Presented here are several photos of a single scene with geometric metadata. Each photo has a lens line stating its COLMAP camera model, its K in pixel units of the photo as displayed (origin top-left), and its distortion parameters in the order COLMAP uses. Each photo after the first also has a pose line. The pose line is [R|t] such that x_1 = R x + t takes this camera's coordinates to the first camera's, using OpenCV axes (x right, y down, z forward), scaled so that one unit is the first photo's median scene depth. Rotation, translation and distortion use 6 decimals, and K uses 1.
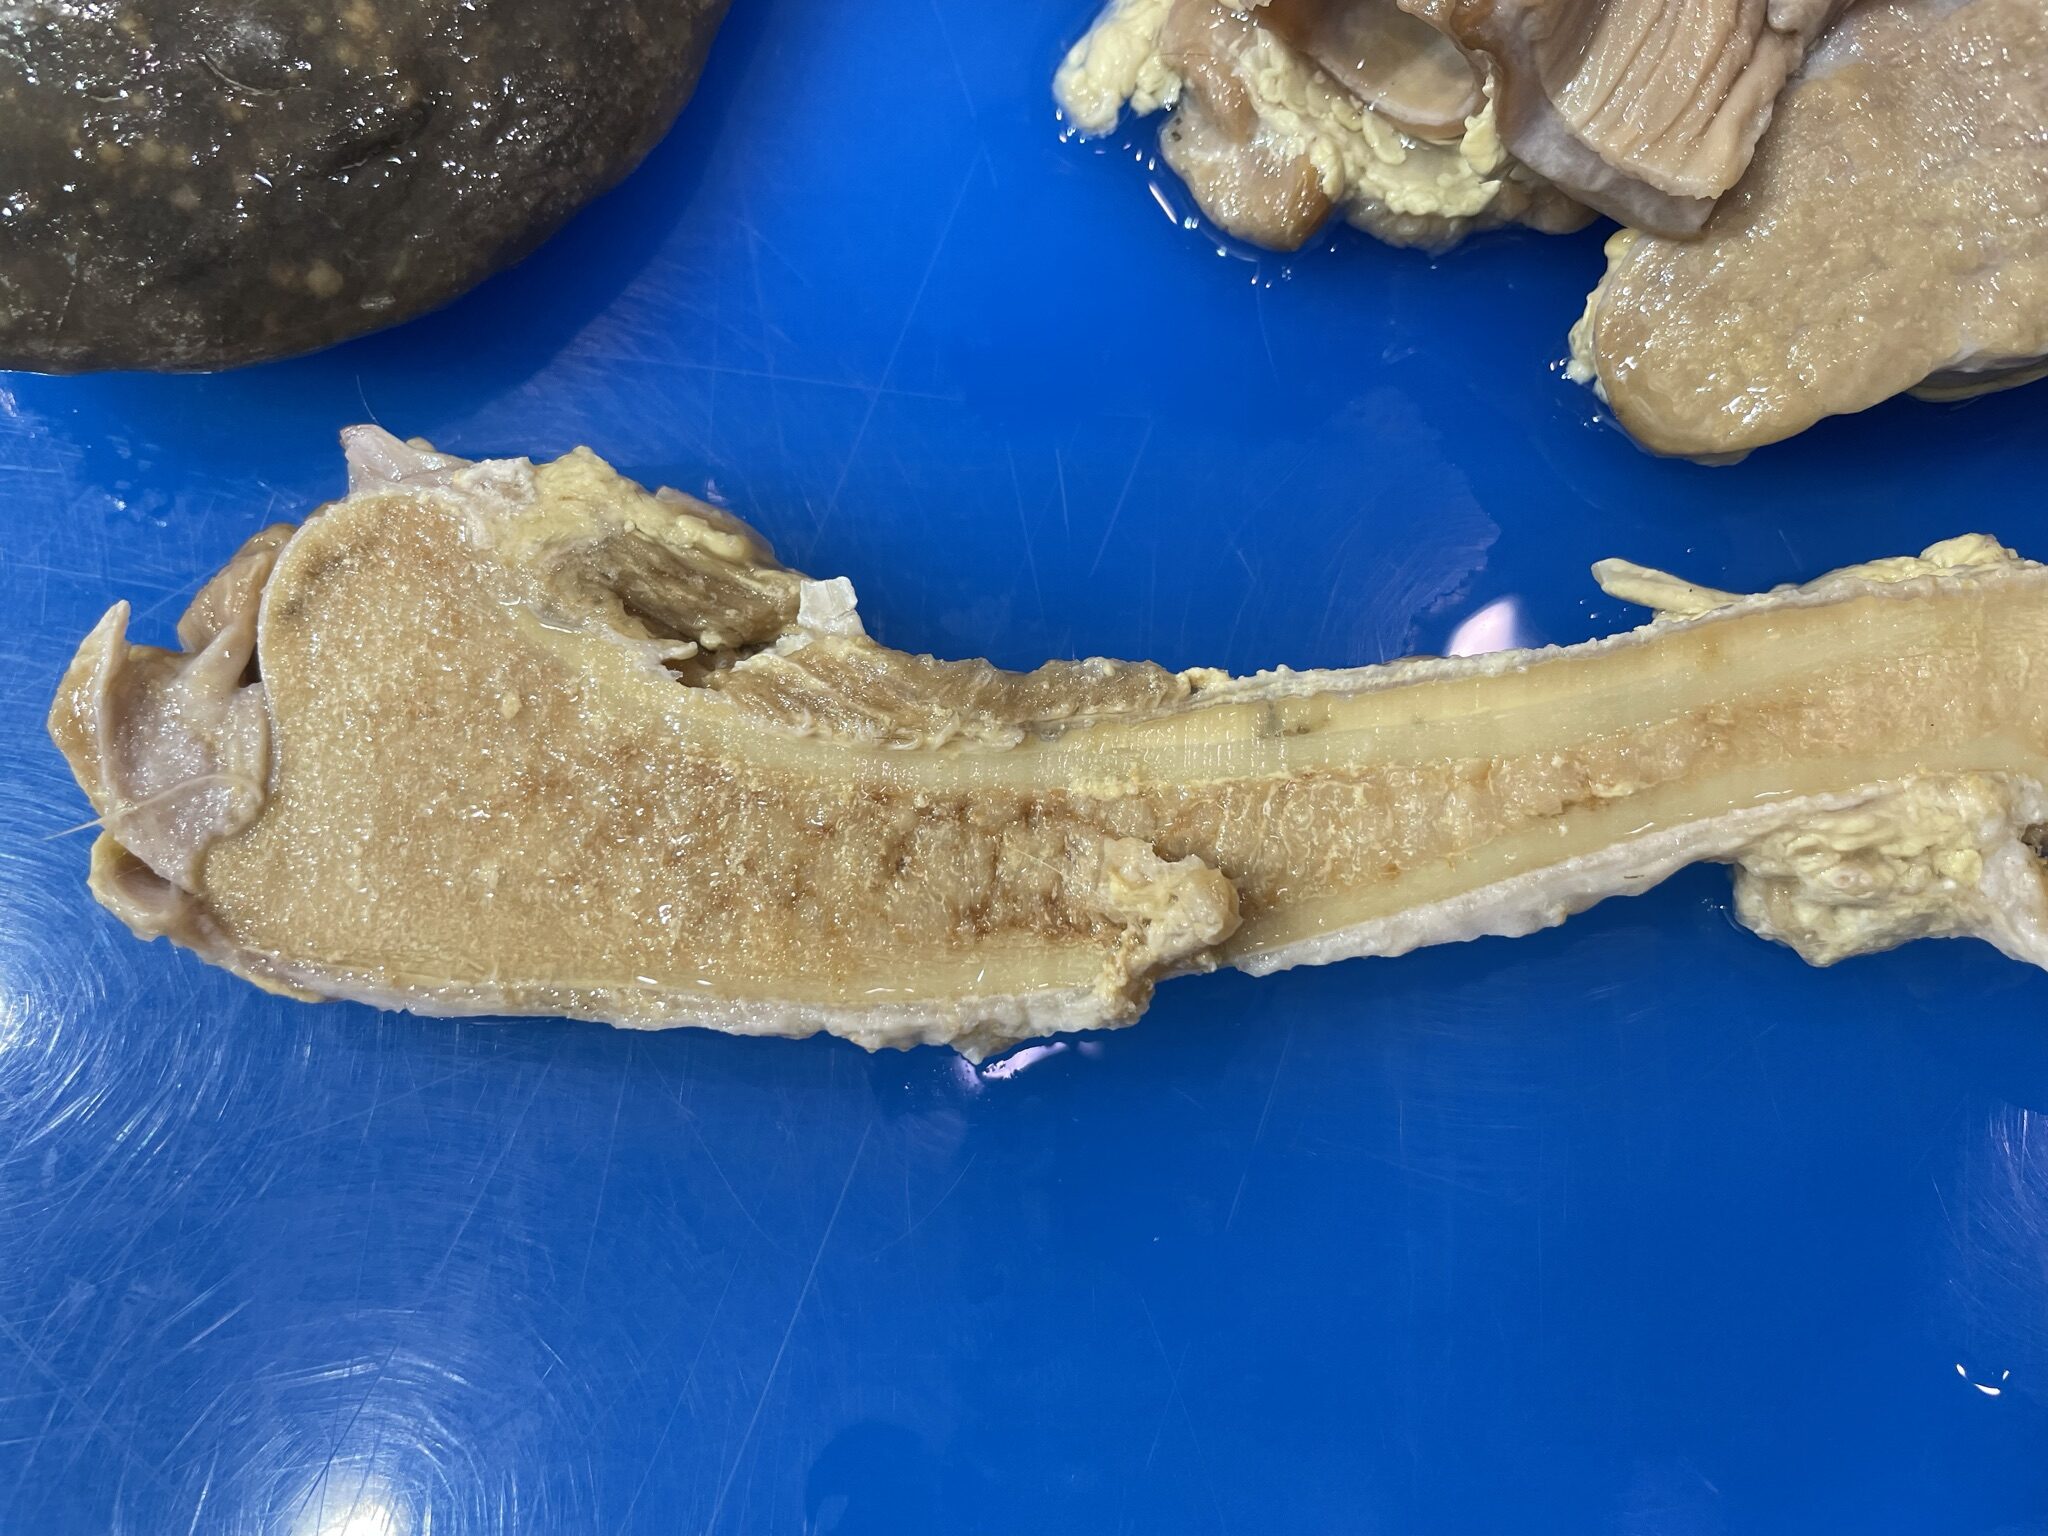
lens RADIAL K [[1583.4, 0, 1023.3], [0, 1583.4, 811.5], [0, 0, 1]] dist [0.058878, -0.121323]
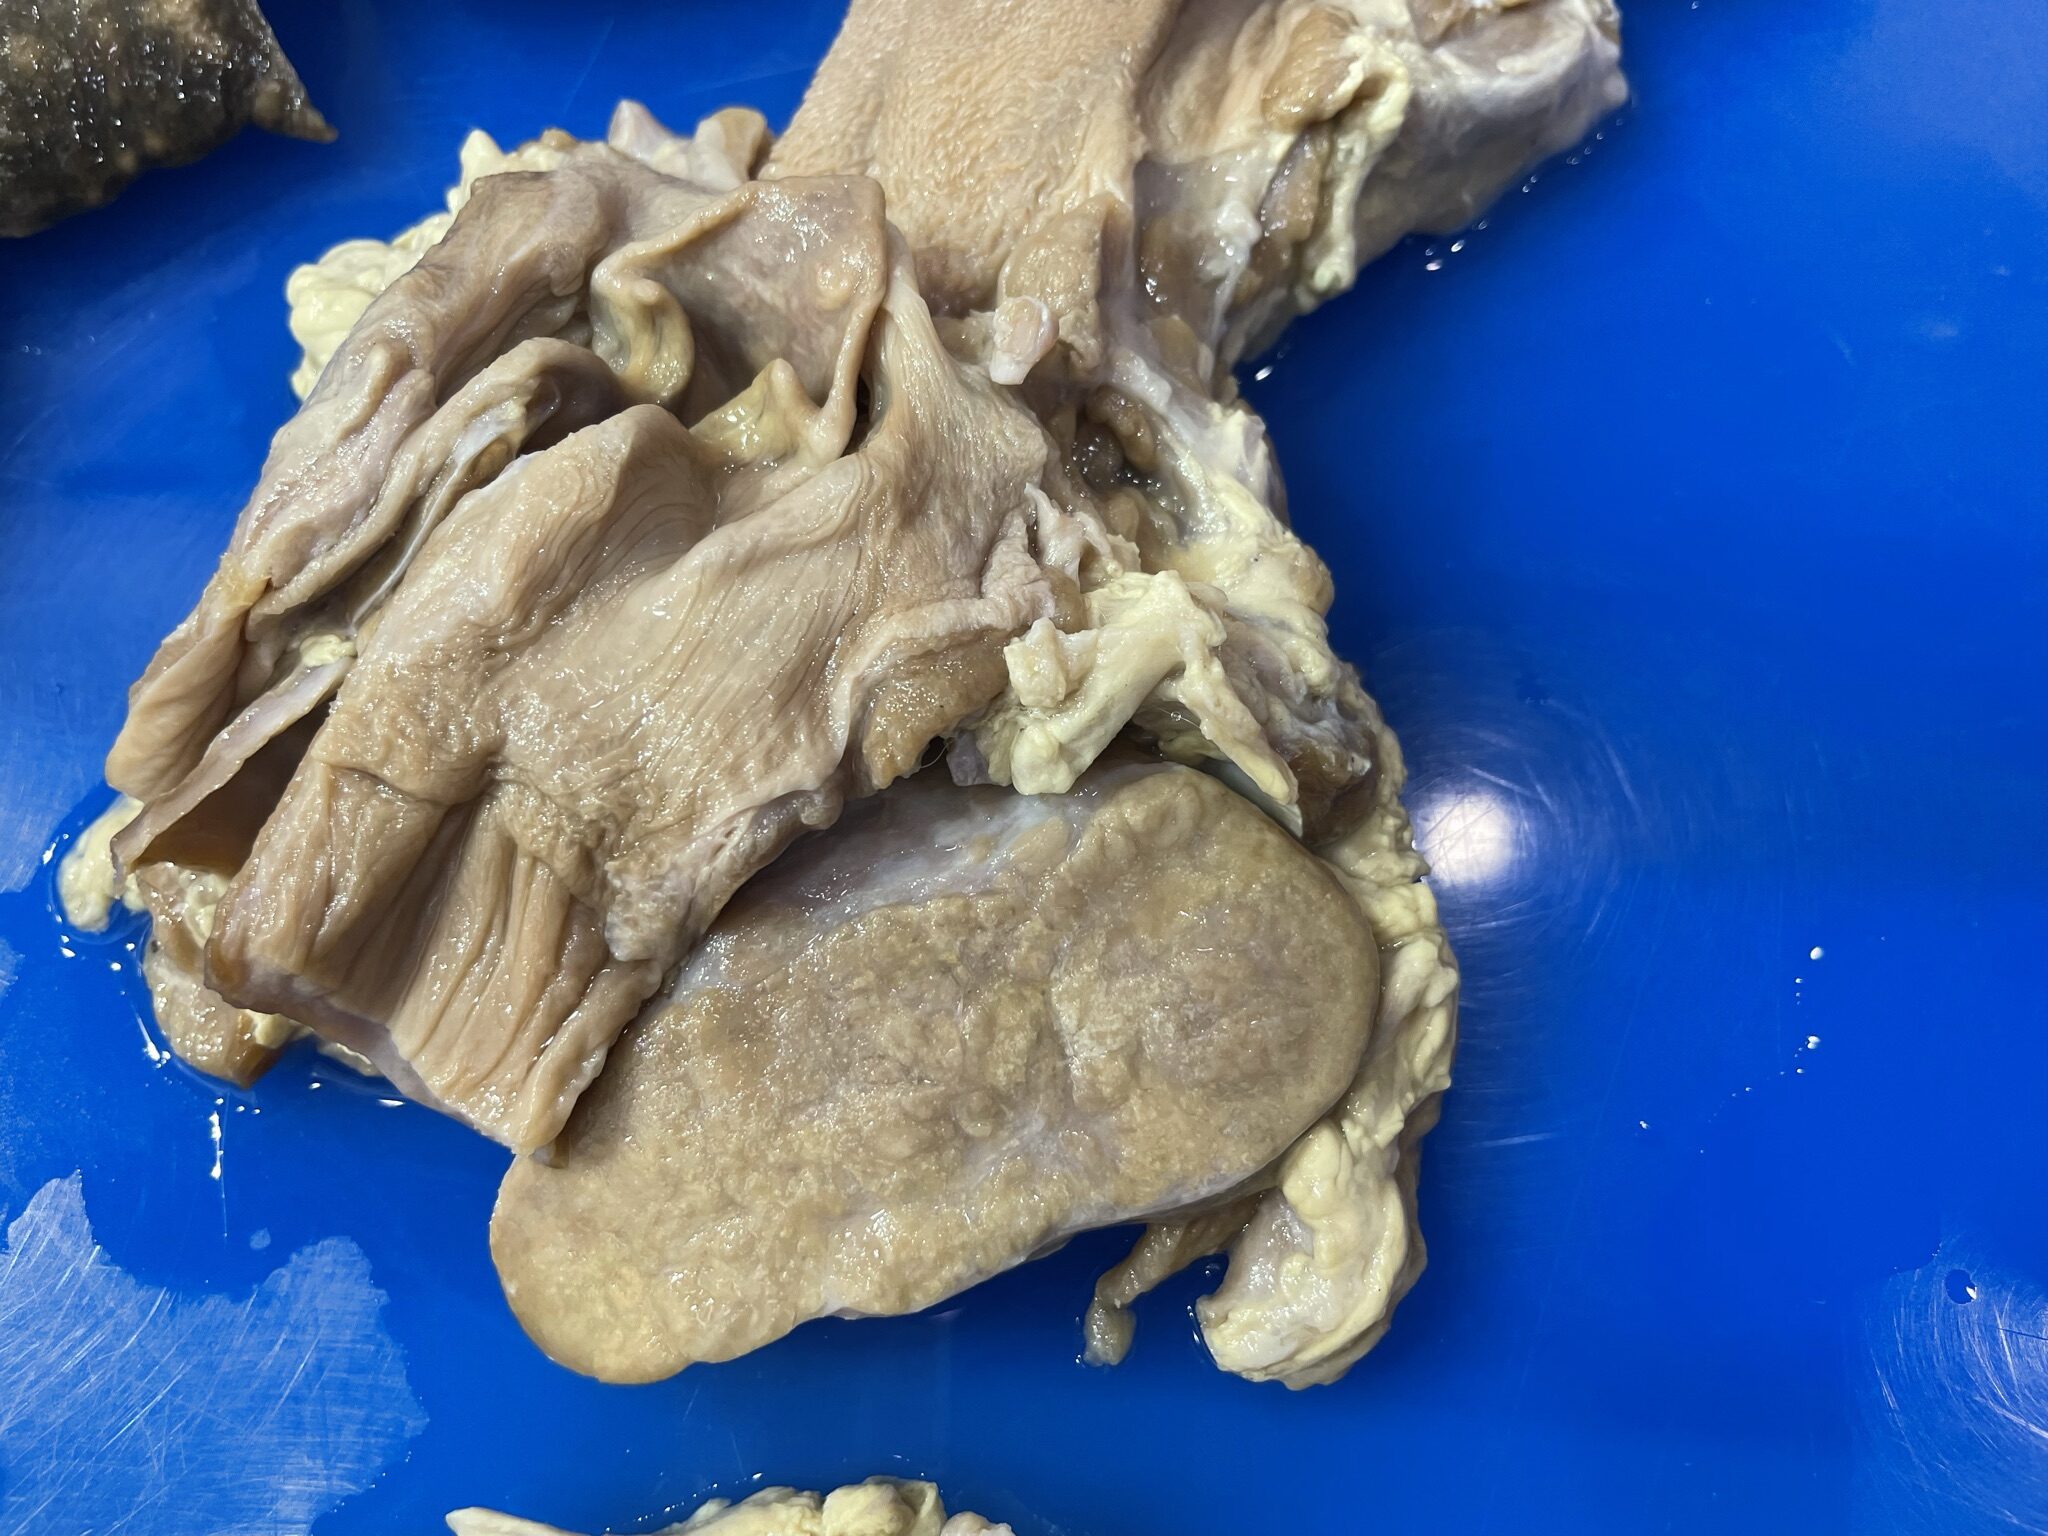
lens RADIAL K [[1573.0, 0, 1066.5], [0, 1573.0, 765.1], [0, 0, 1]] dist [0.069457, -0.133541]
pose [[0.999735, 0.019364, 0.012426, 0.728779], [-0.017854, 0.993565, -0.111849, -0.511139], [-0.014512, 0.111597, 0.993648, 0.059825]]
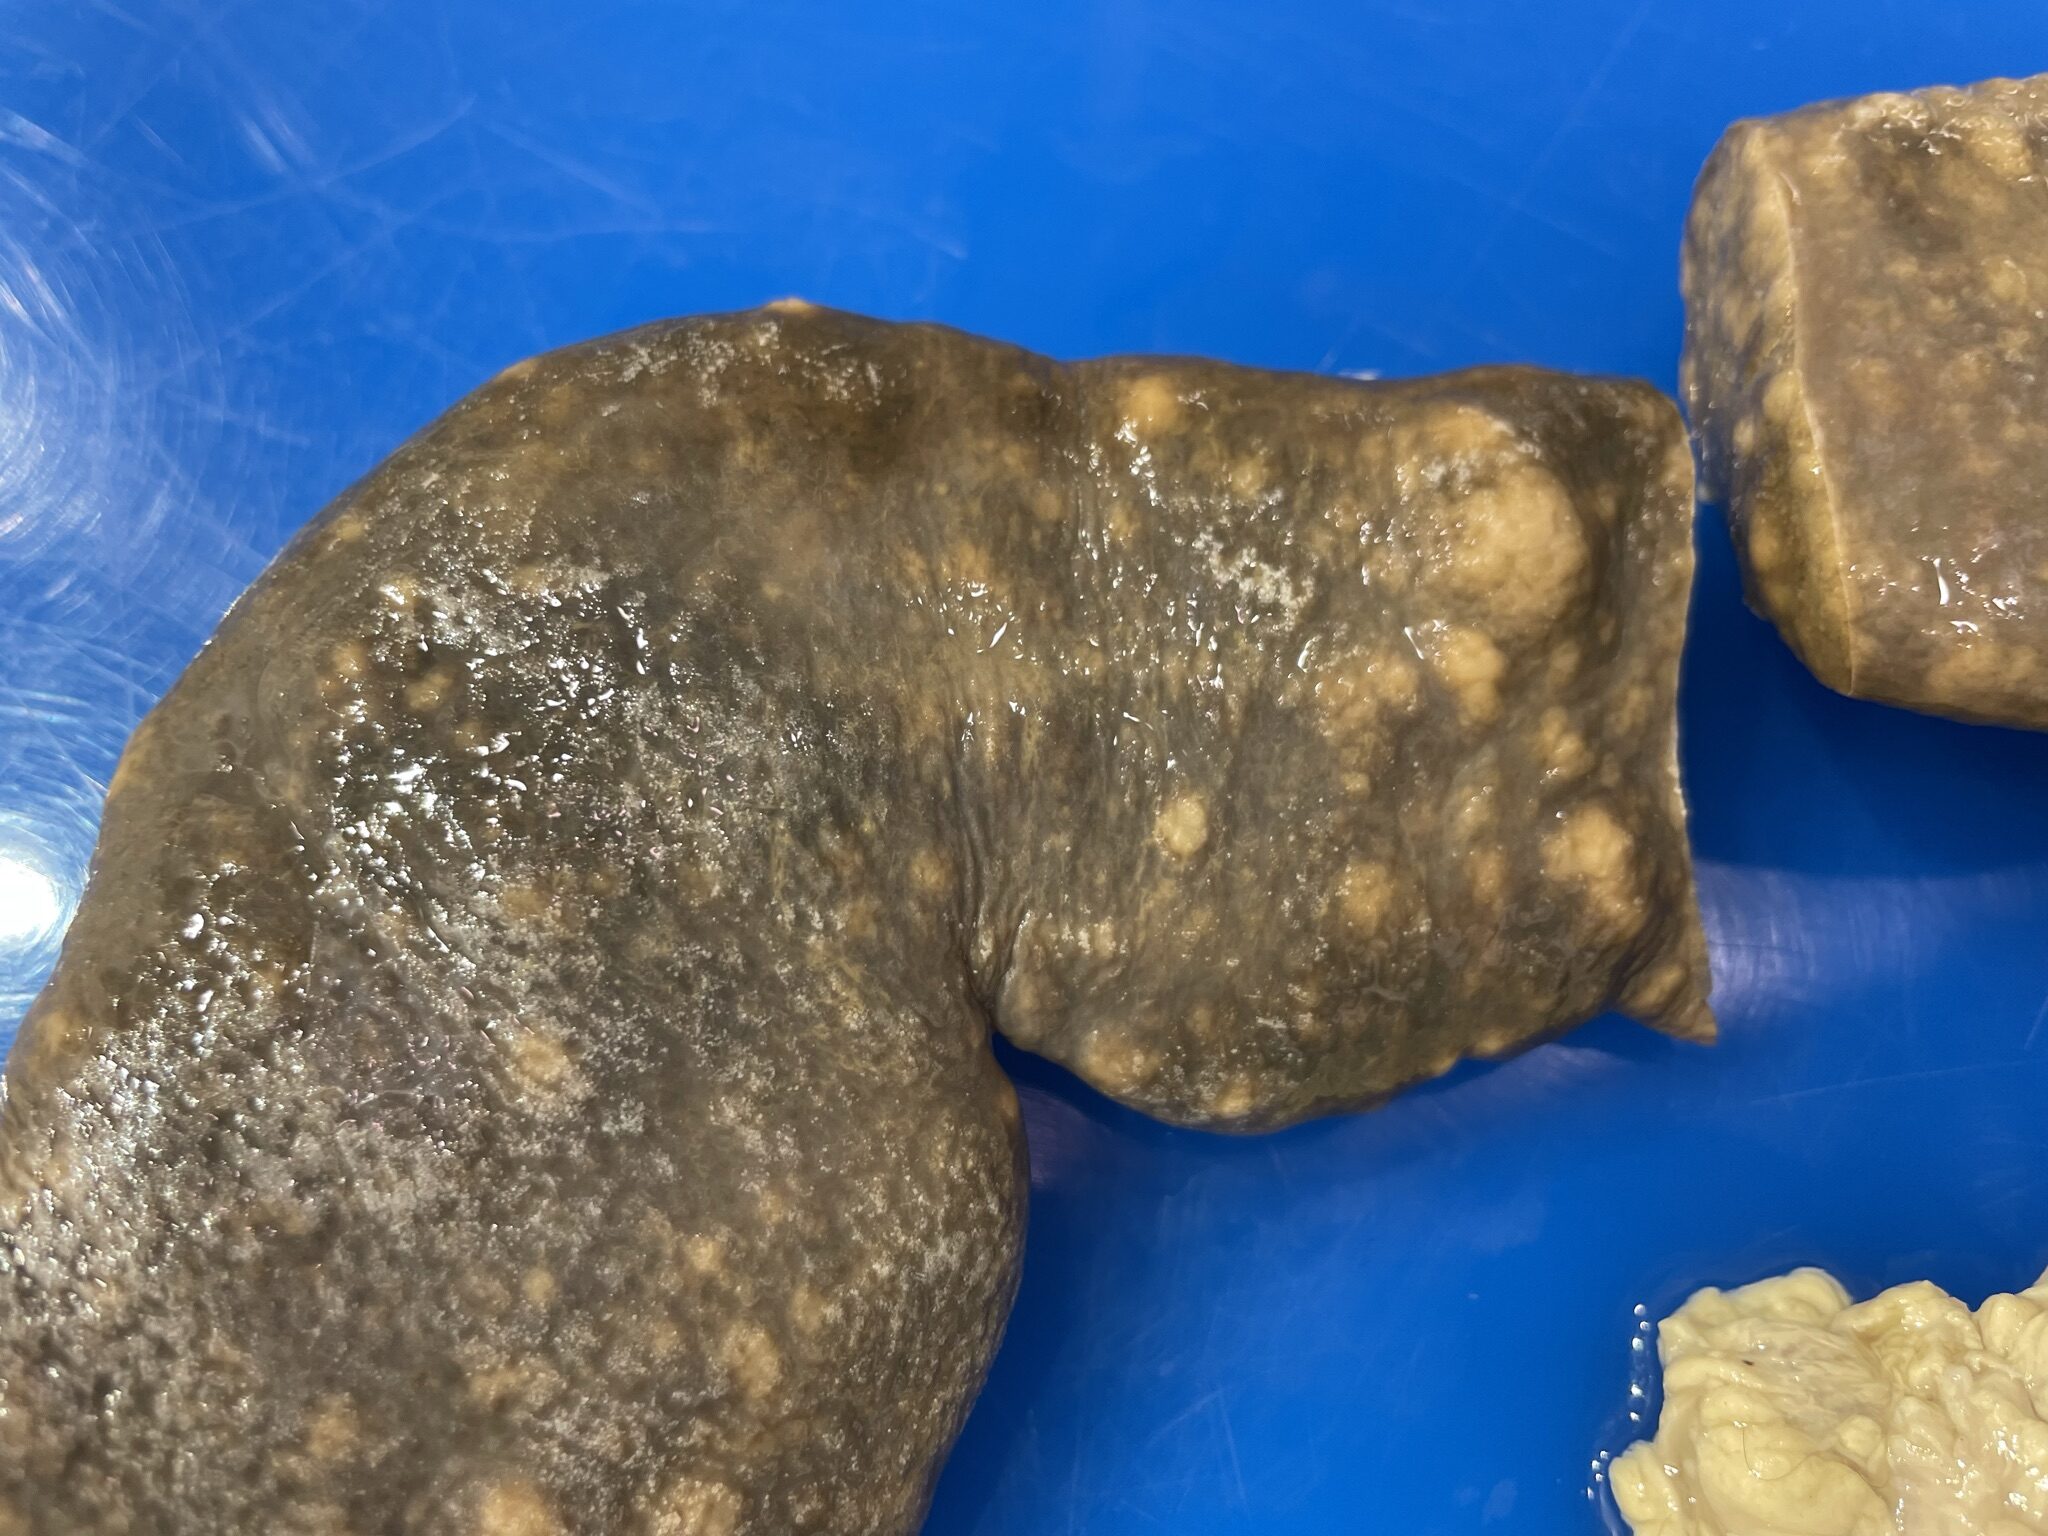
lens RADIAL K [[1559.2, 0, 1023.8], [0, 1559.2, 697.5], [0, 0, 1]] dist [0.053842, -0.132185]
pose [[0.960740, 0.268349, -0.070486, -0.189330], [-0.274497, 0.956299, -0.100717, -1.144190], [0.040378, 0.116111, 0.992415, 0.467319]]
